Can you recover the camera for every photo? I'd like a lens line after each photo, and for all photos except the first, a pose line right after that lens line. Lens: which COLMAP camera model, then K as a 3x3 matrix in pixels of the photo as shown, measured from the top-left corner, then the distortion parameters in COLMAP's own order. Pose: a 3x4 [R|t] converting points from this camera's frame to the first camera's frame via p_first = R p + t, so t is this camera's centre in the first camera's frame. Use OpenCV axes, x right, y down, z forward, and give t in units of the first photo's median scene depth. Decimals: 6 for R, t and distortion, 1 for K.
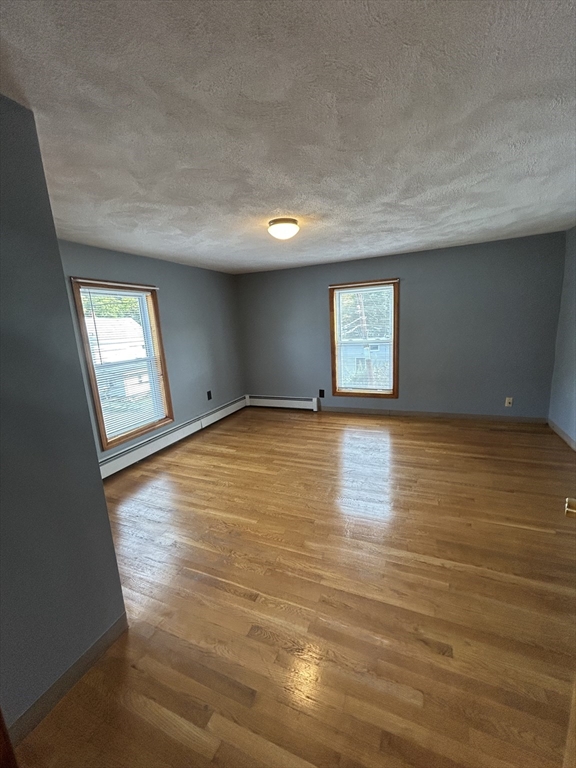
lens RADIAL K [[310.1, 0, 288.0], [0, 310.1, 384.0], [0, 0, 1]] dist [0.000893, 0.000362]
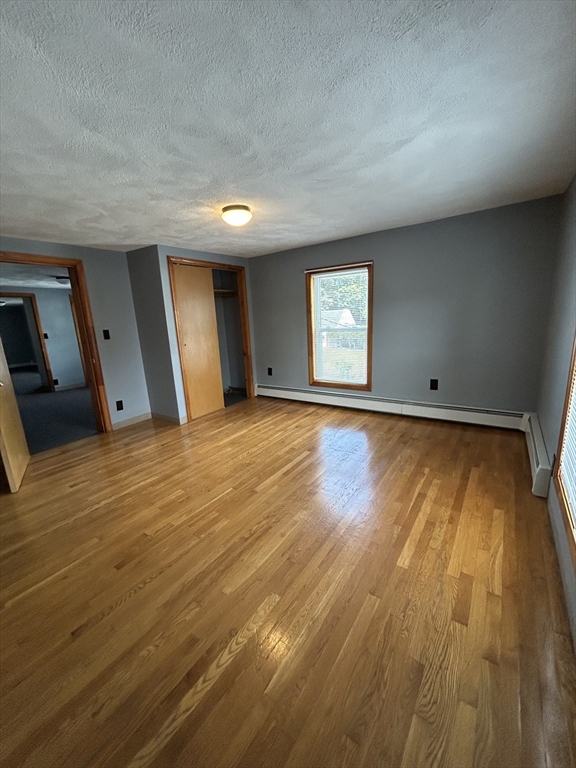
lens RADIAL K [[310.1, 0, 288.0], [0, 310.1, 384.0], [0, 0, 1]] dist [0.000893, 0.000362]
pose [[-0.203857, 0.276549, -0.939129, 0.773459], [-0.124646, 0.944134, 0.305080, -0.218129], [0.971033, 0.179251, -0.157998, 1.024782]]
